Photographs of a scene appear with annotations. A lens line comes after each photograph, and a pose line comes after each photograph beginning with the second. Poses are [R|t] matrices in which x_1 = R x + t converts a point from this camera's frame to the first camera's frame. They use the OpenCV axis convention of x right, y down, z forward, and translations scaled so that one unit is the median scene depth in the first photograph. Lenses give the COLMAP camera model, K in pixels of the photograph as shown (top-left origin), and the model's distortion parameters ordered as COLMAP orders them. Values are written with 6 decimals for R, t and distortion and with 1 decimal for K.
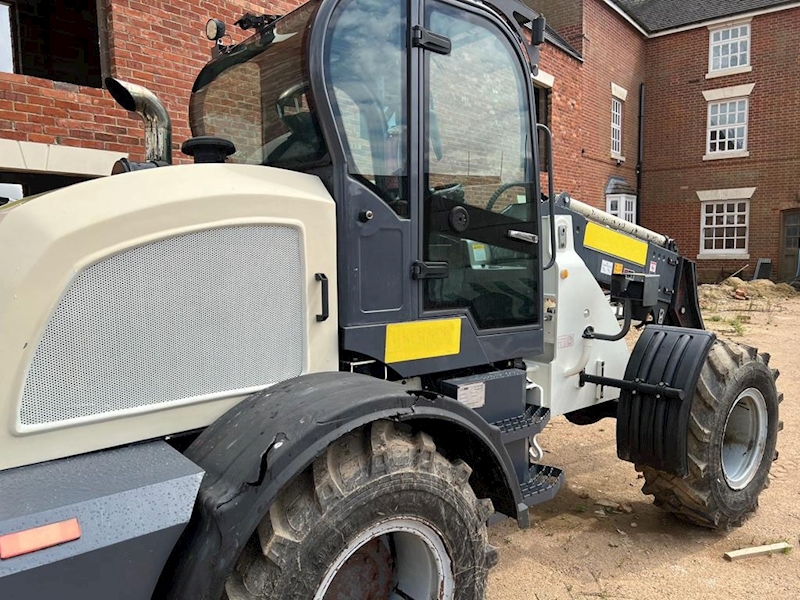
lens RADIAL K [[602.2, 0, 396.3], [0, 602.2, 301.1], [0, 0, 1]] dist [0.053104, -0.059429]
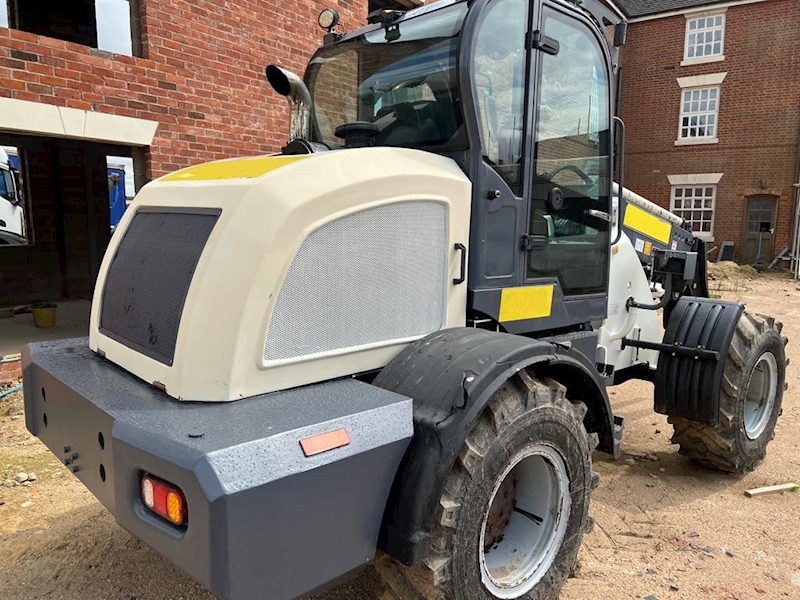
lens RADIAL K [[602.2, 0, 396.5], [0, 602.2, 301.6], [0, 0, 1]] dist [0.053104, -0.059429]
pose [[0.997693, 0.018378, 0.065360, -0.227144], [-0.021131, 0.998907, 0.041683, 0.015130], [-0.064522, -0.042968, 0.996991, -0.118225]]
